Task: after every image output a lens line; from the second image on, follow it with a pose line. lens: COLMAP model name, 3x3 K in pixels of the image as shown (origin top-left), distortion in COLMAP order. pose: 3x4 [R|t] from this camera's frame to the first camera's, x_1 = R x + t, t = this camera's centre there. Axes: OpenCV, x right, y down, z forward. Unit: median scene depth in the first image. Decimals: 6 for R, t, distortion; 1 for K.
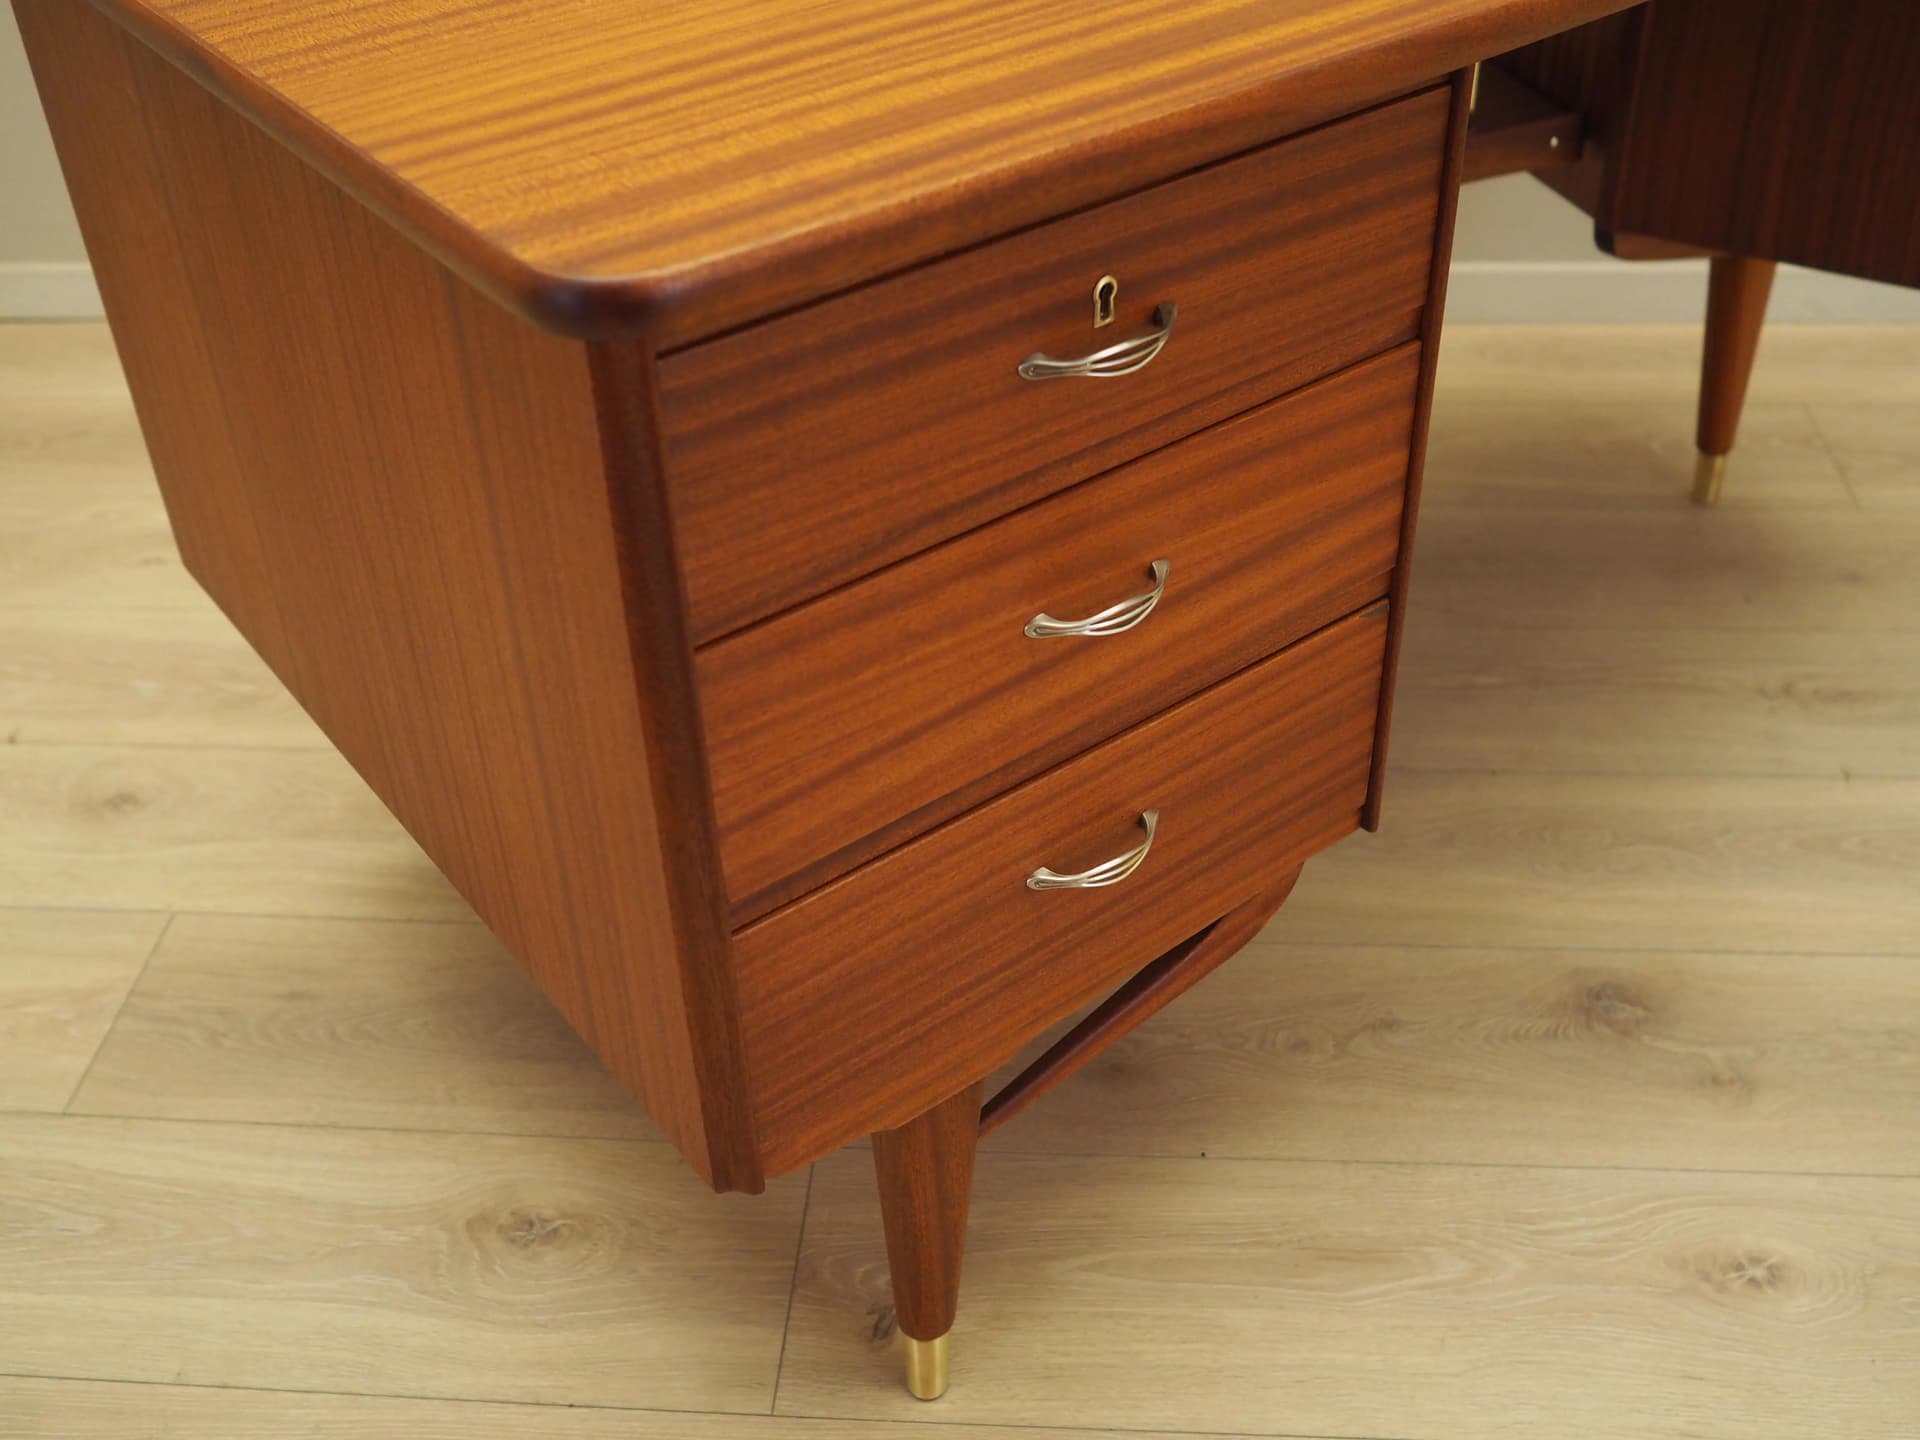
lens RADIAL K [[1986.8, 0, 960.0], [0, 1986.8, 720.0], [0, 0, 1]] dist [-0.020356, 0.013112]
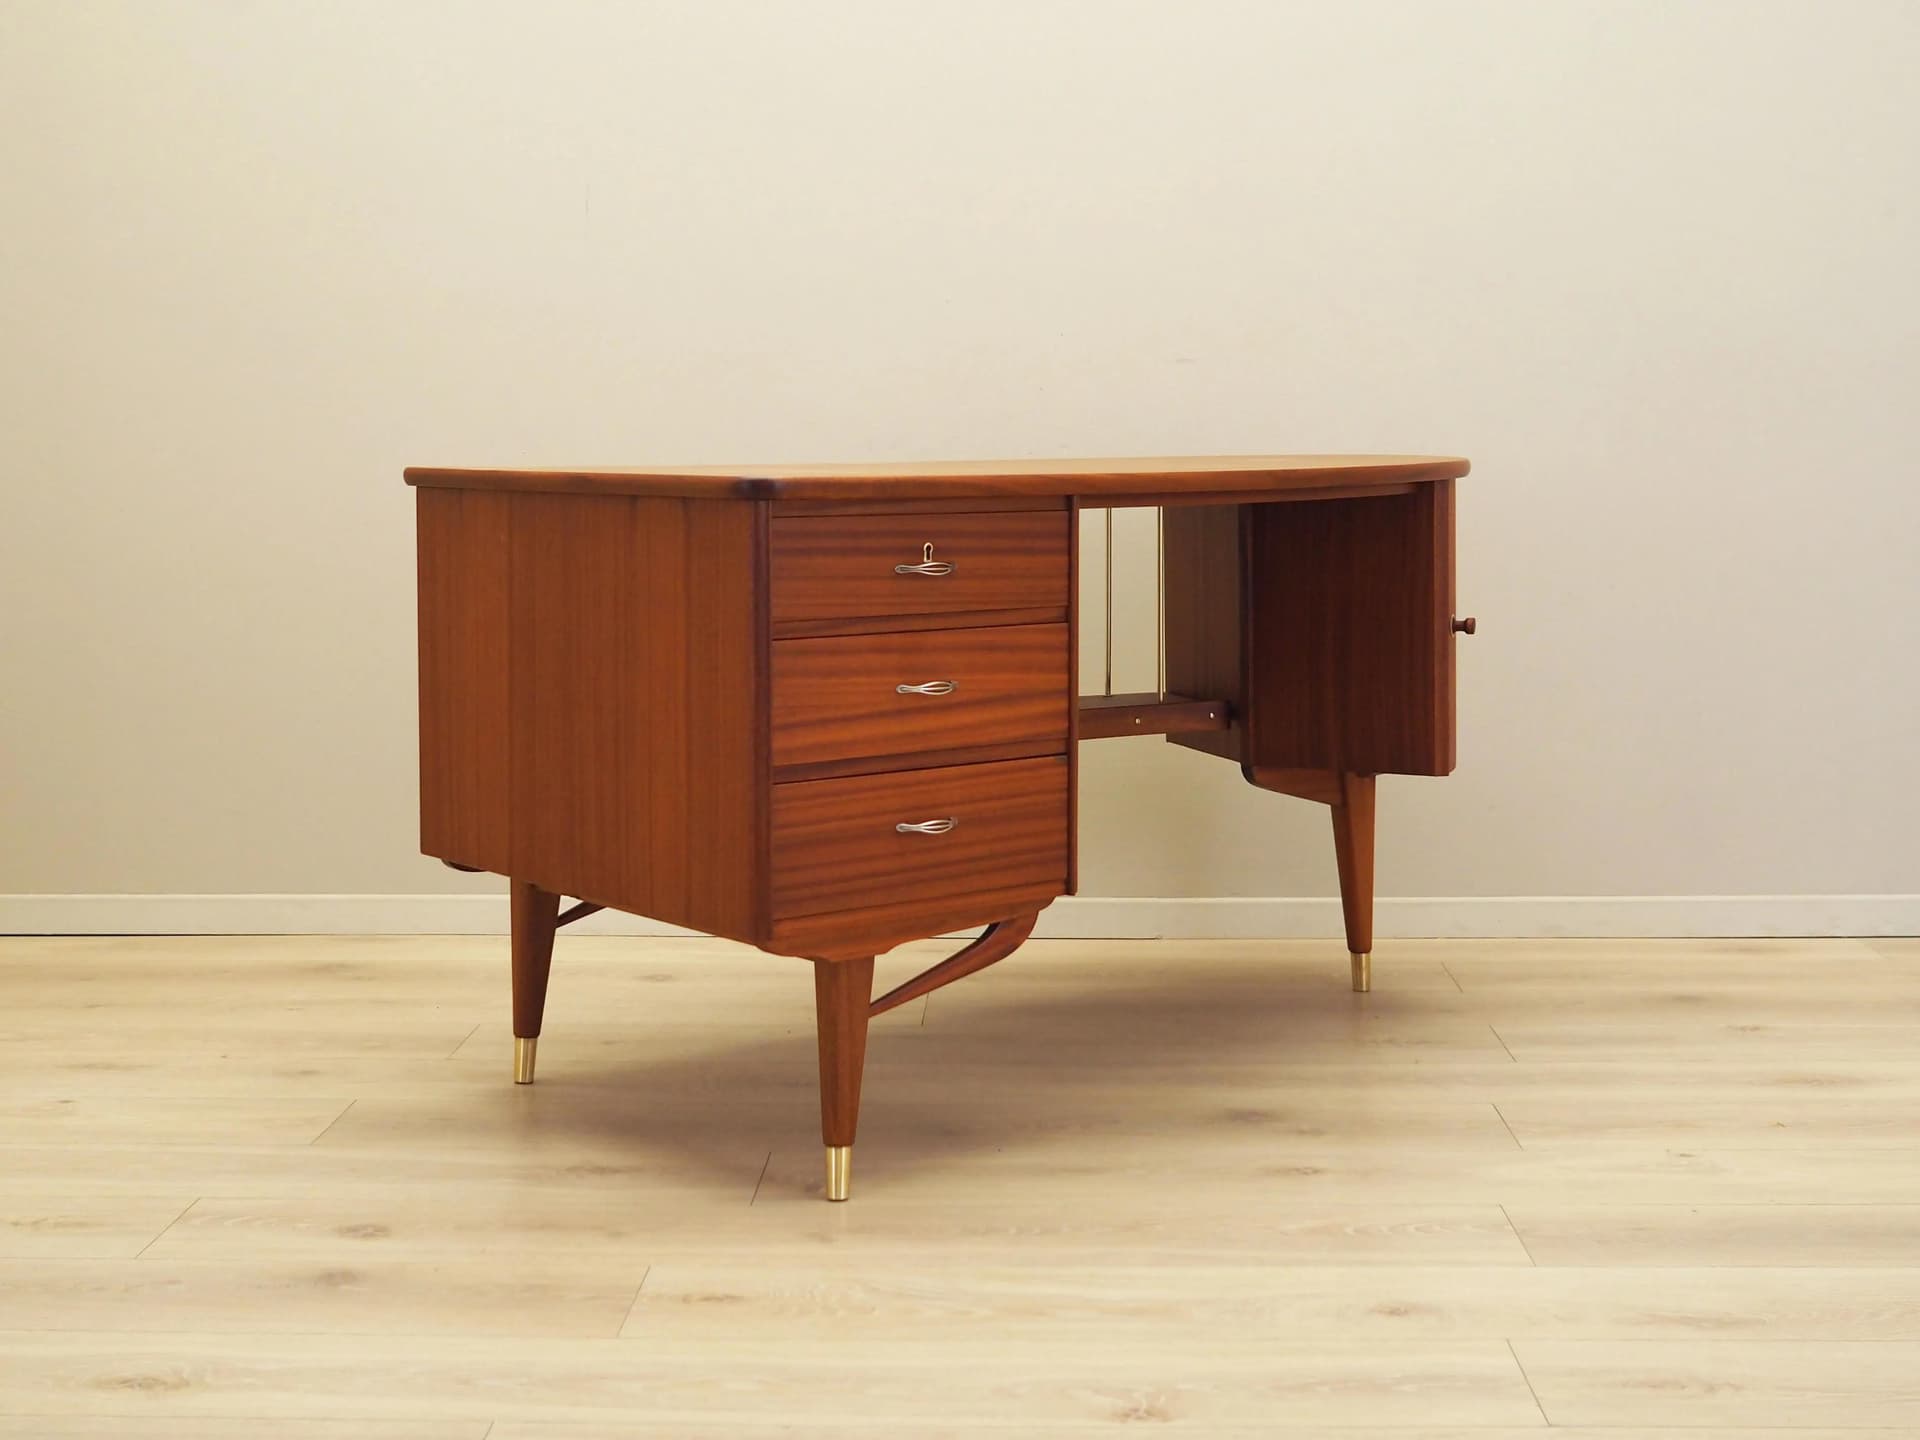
lens RADIAL K [[2578.2, 0, 960.0], [0, 2578.2, 720.0], [0, 0, 1]] dist [0.001550, 0.004682]
pose [[0.998822, 0.025687, 0.041162, -0.014083], [-0.000679, 0.855677, -0.517510, 1.235673], [-0.048515, 0.516872, 0.854687, -1.276717]]
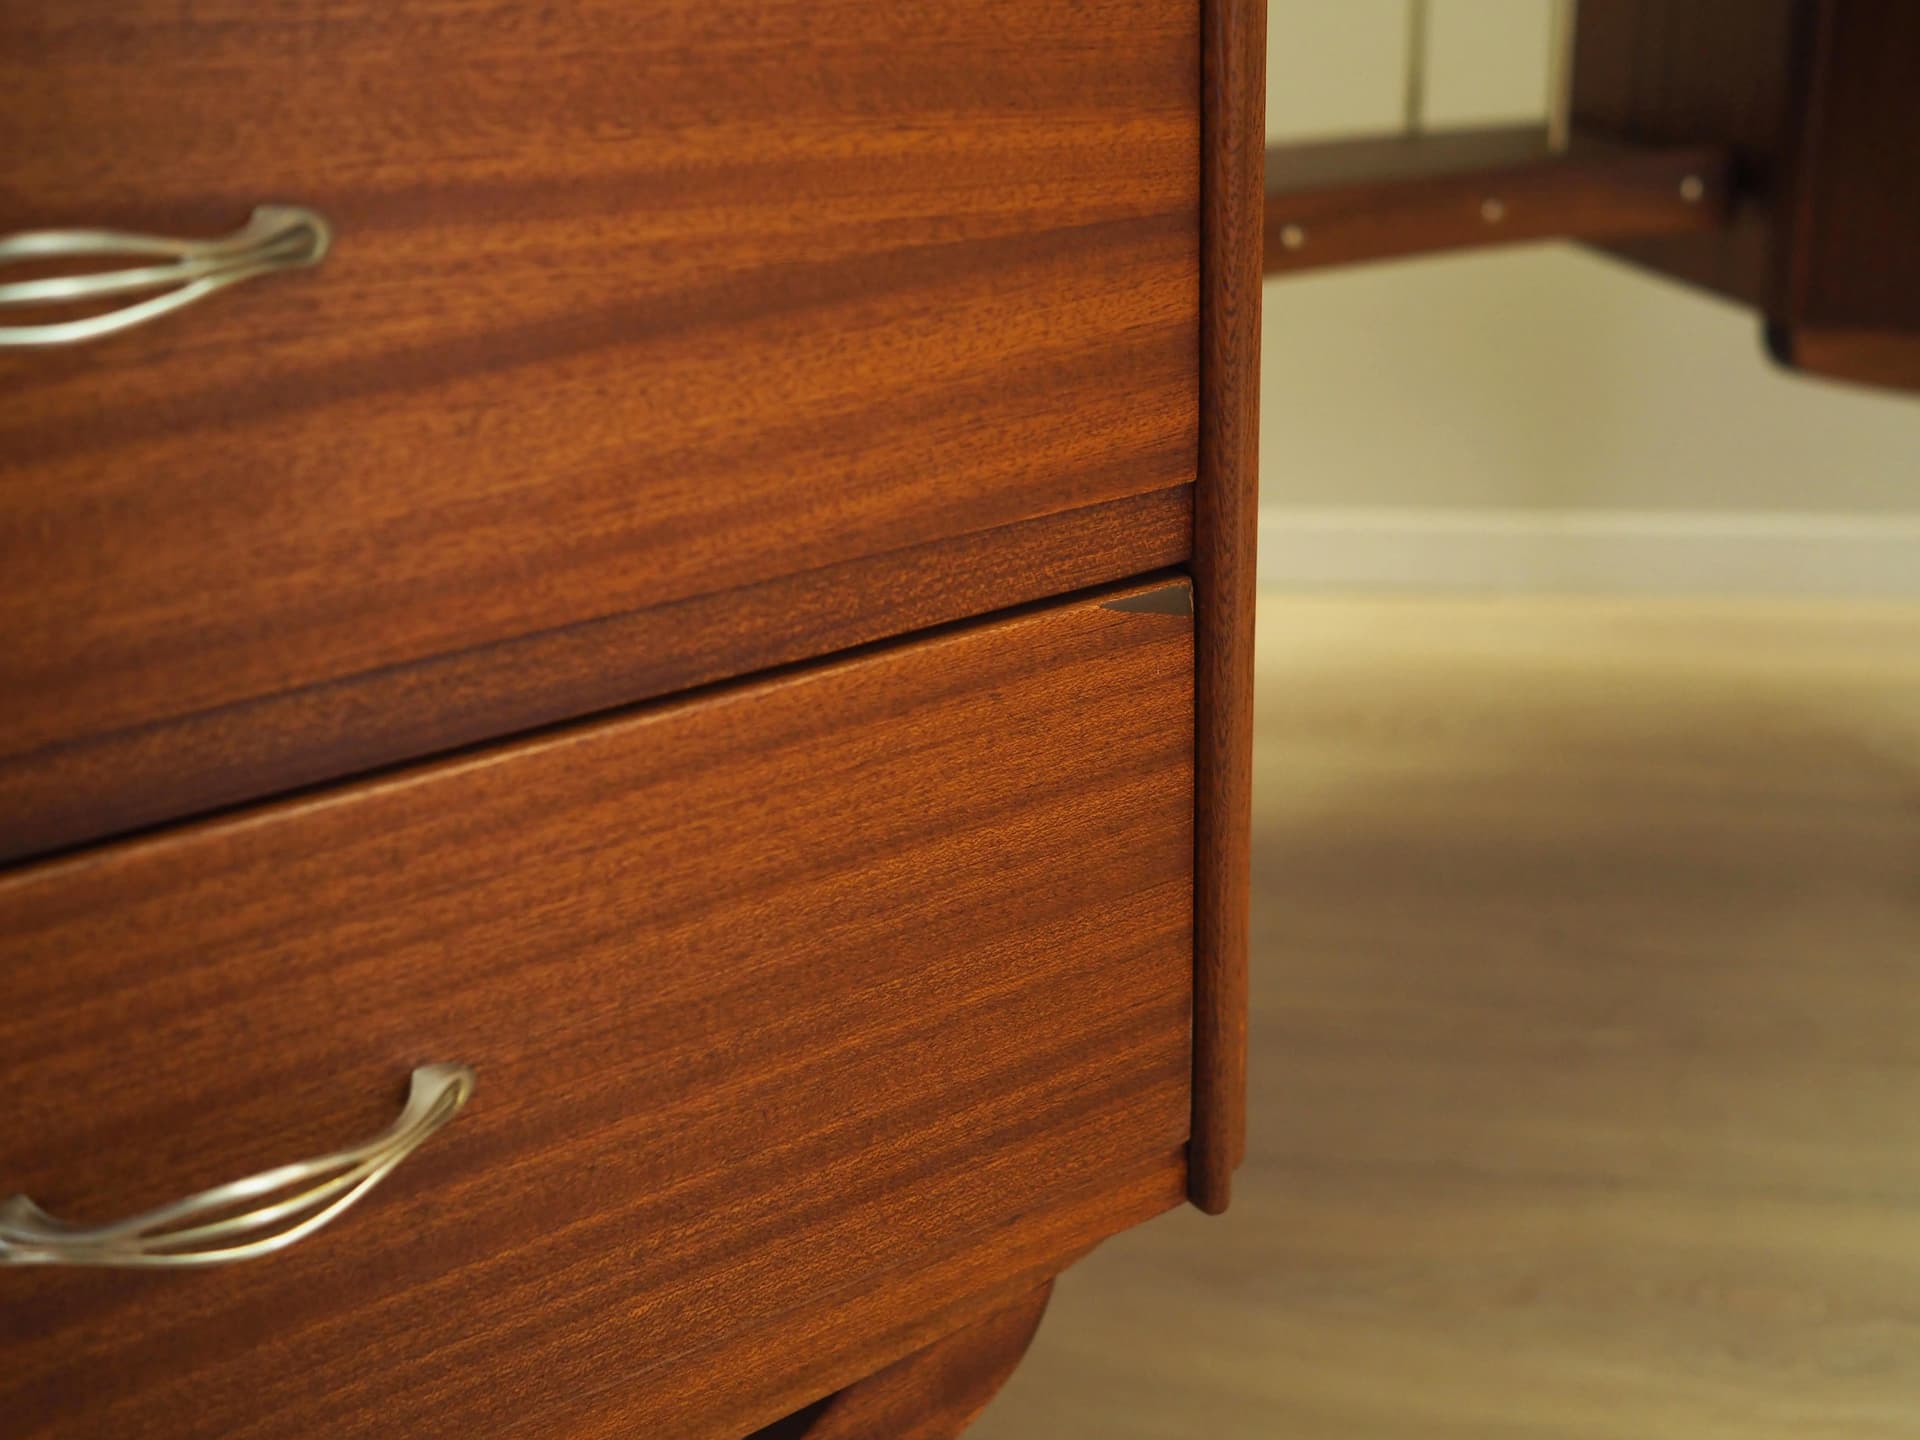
lens RADIAL K [[1897.8, 0, 962.0], [0, 1897.8, 761.0], [0, 0, 1]] dist [-0.008791, -0.010318]
pose [[0.992835, 0.036464, -0.113791, 0.197245], [-0.060063, 0.975543, -0.211441, 0.051305], [0.103298, 0.216761, 0.970744, 0.587811]]
